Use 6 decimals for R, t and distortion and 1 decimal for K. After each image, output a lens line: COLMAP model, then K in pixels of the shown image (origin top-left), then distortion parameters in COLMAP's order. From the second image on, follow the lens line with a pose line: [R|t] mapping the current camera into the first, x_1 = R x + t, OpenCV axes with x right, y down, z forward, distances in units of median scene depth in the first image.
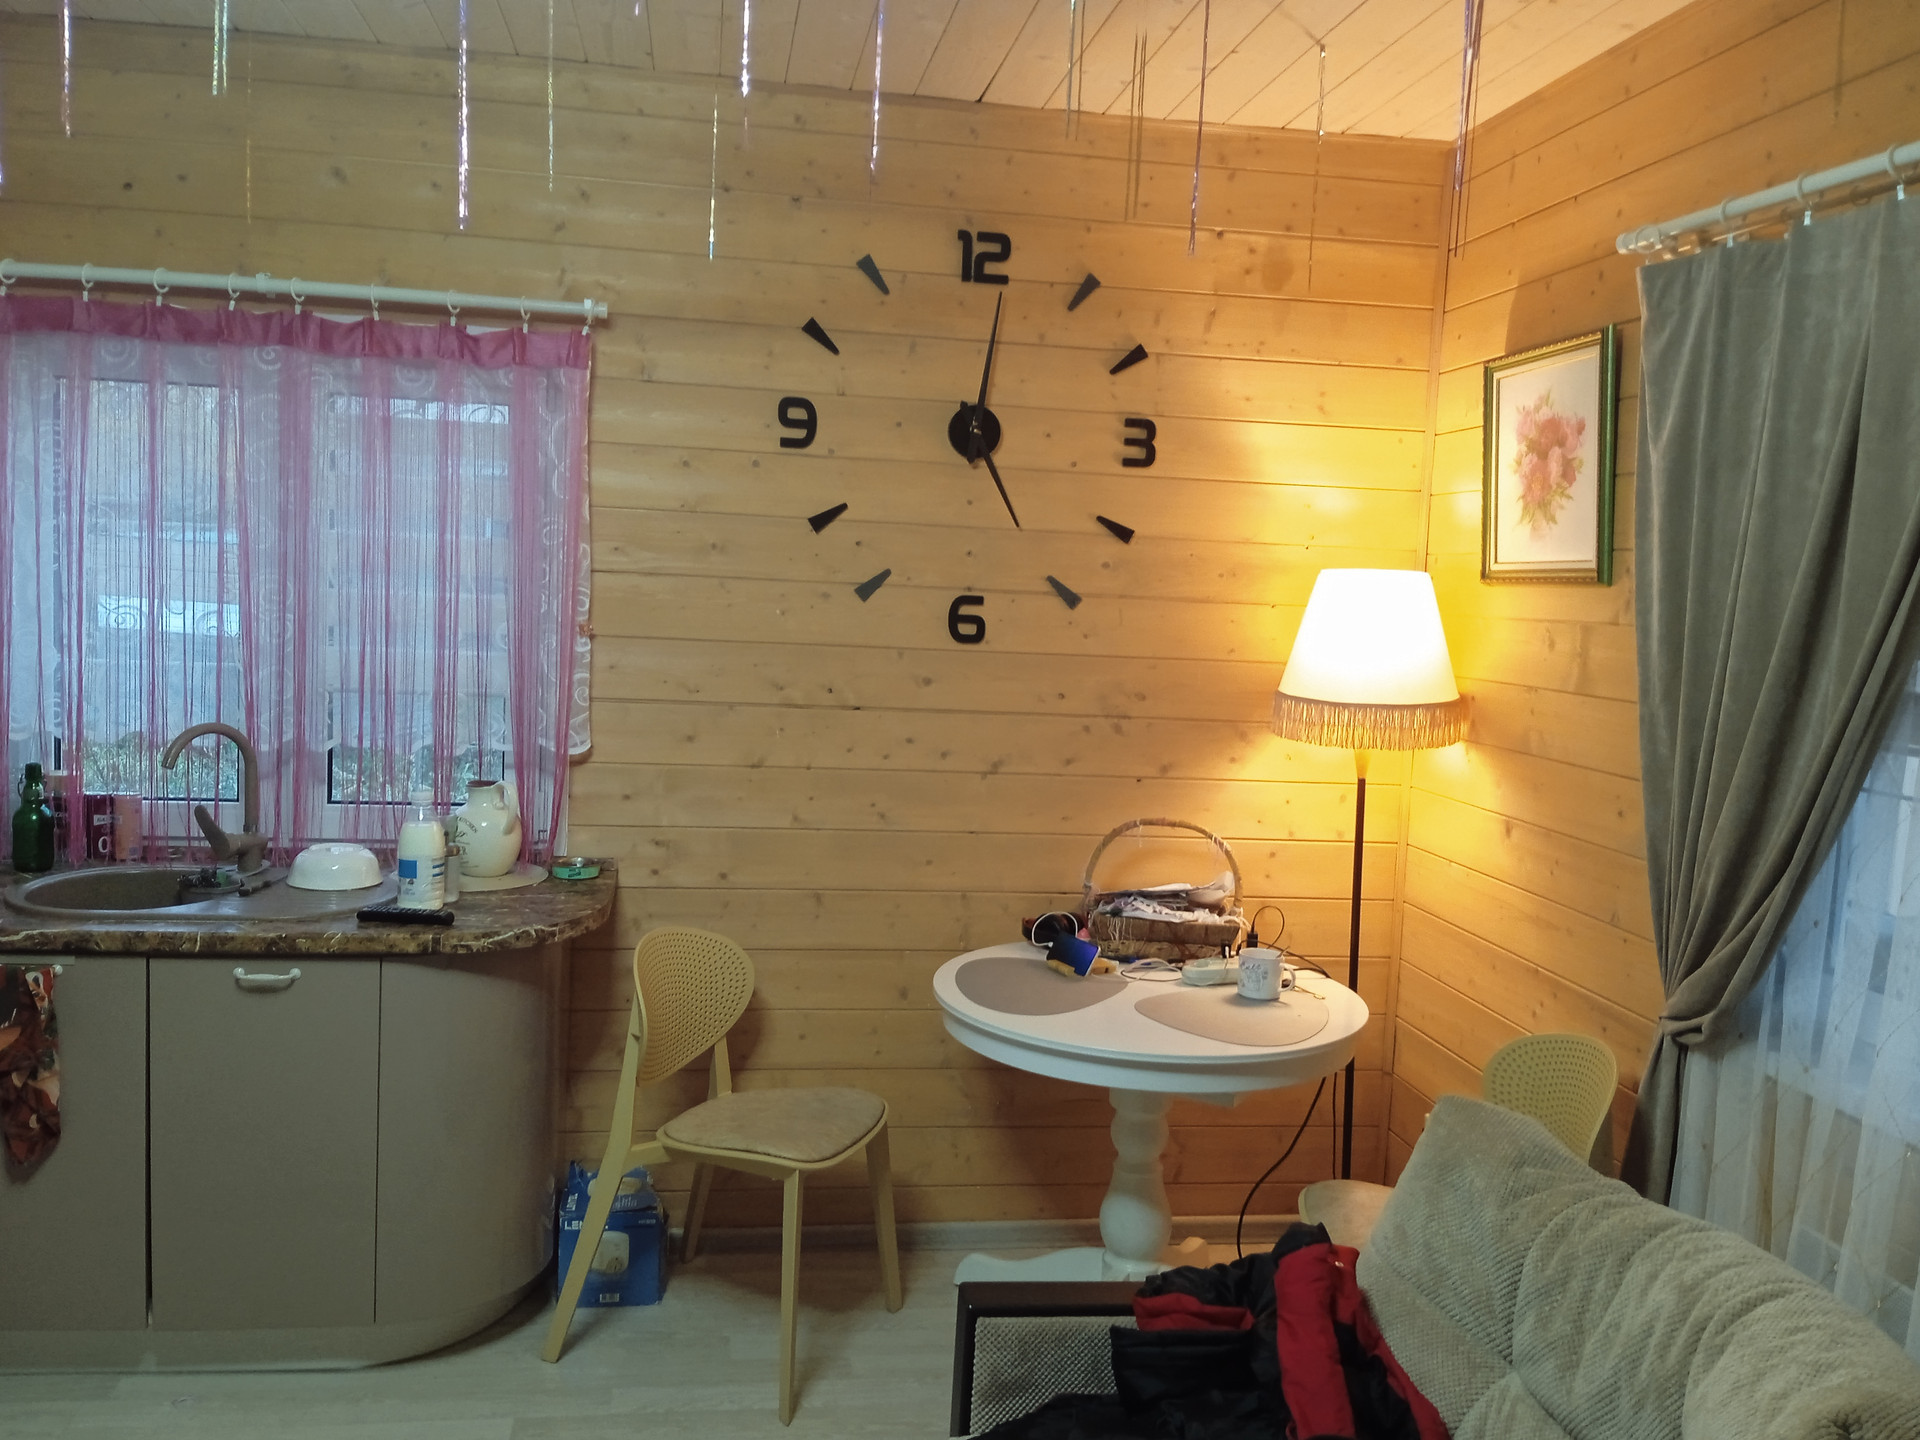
lens RADIAL K [[1562.3, 0, 950.9], [0, 1562.3, 725.2], [0, 0, 1]] dist [0.113058, -0.180905]
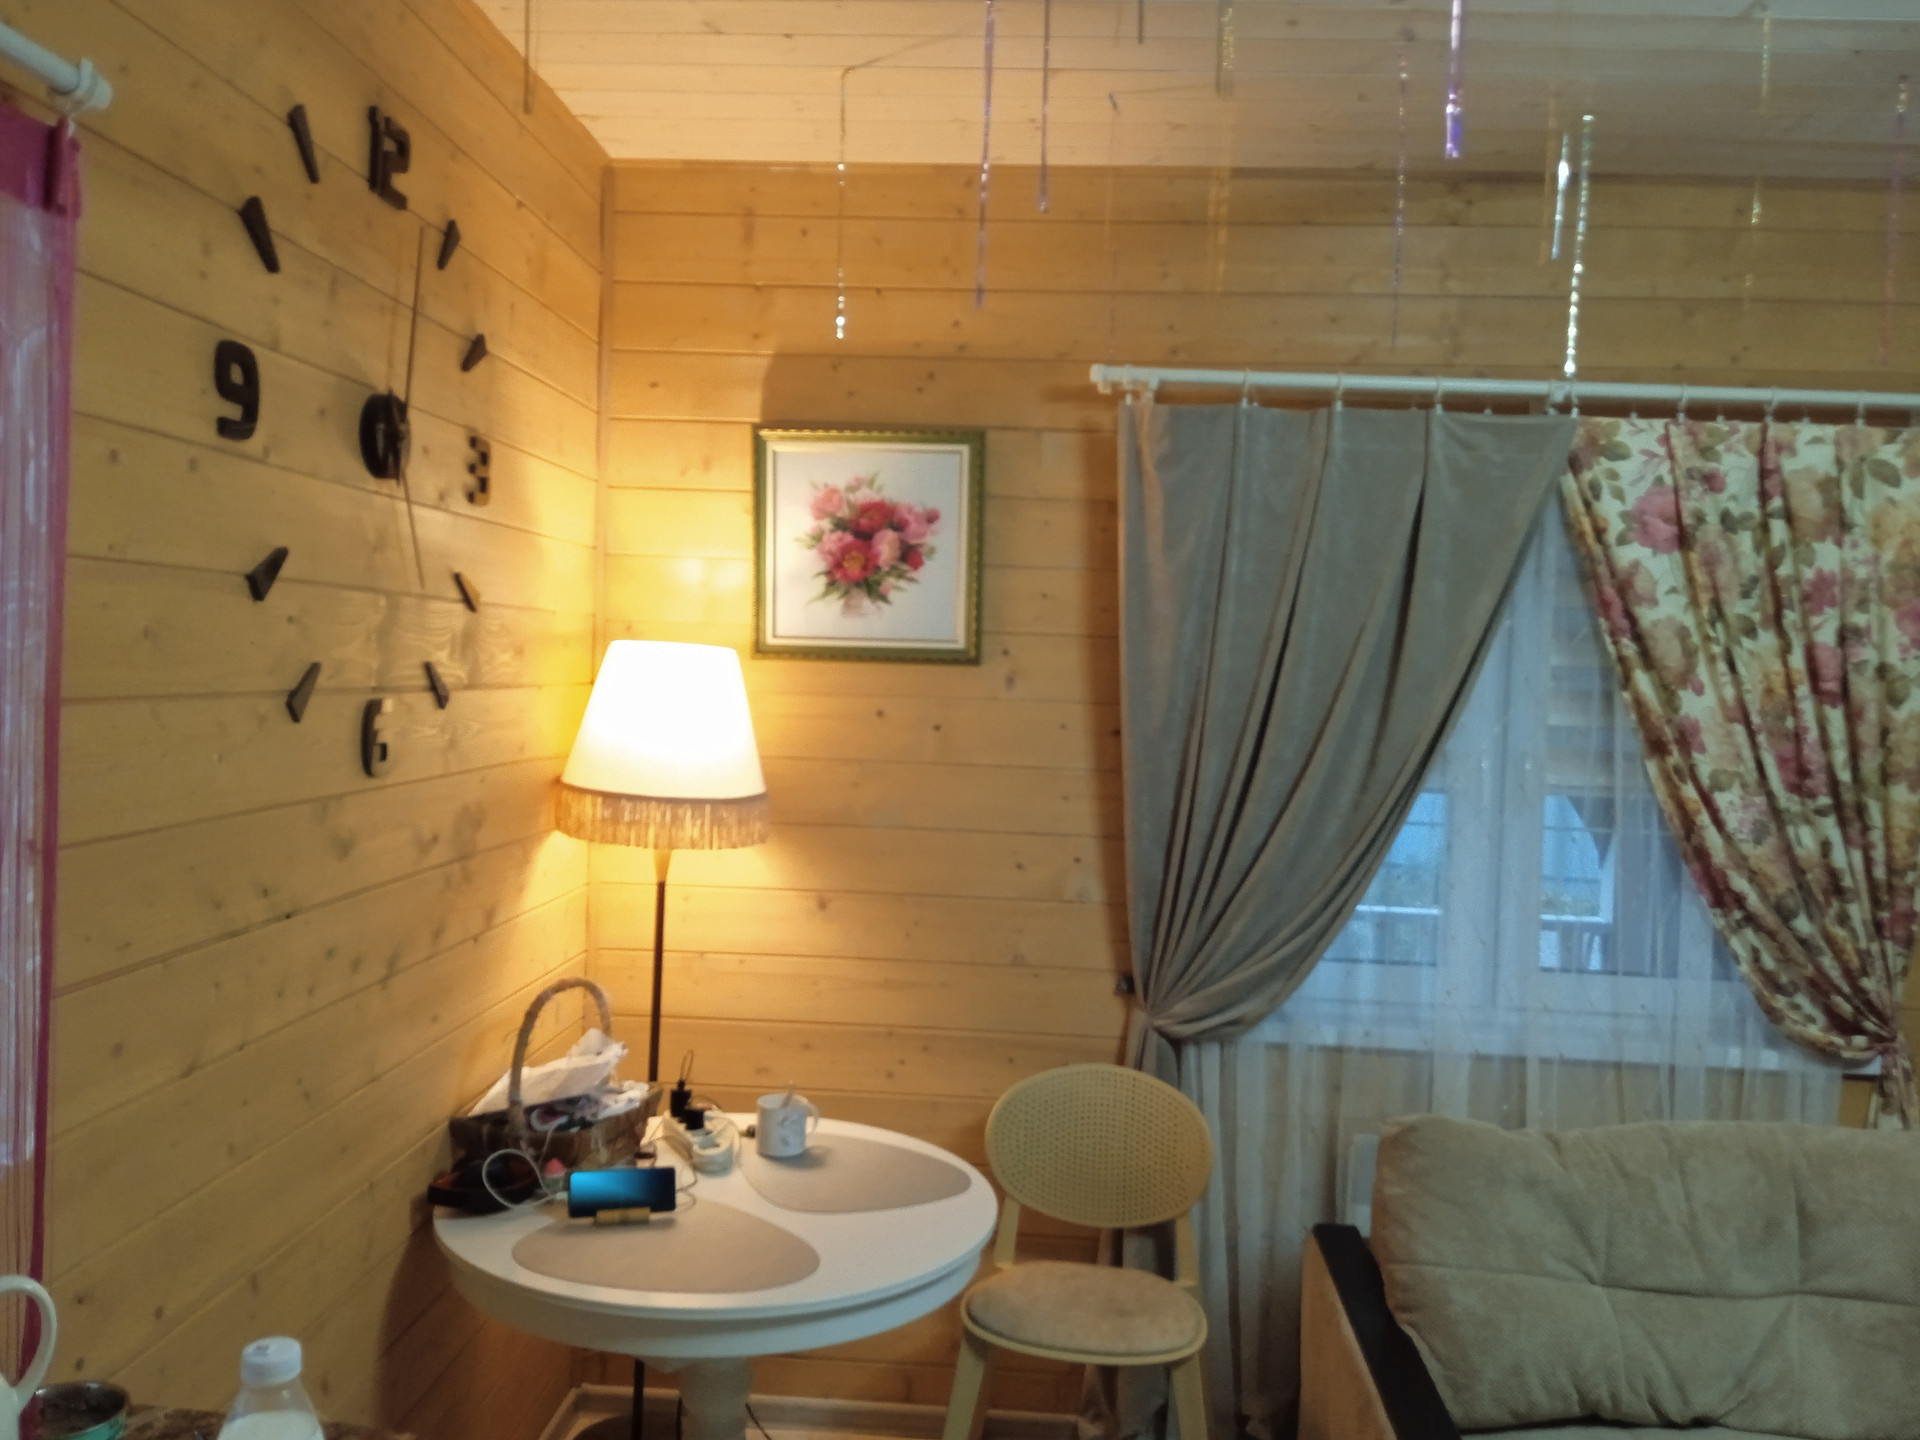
lens RADIAL K [[1562.3, 0, 950.9], [0, 1562.3, 725.2], [0, 0, 1]] dist [0.113058, -0.180905]
pose [[0.235288, -0.078966, 0.968712, -0.598088], [0.068058, 0.995586, 0.064627, -0.108576], [-0.969540, 0.050722, 0.239624, 0.699562]]
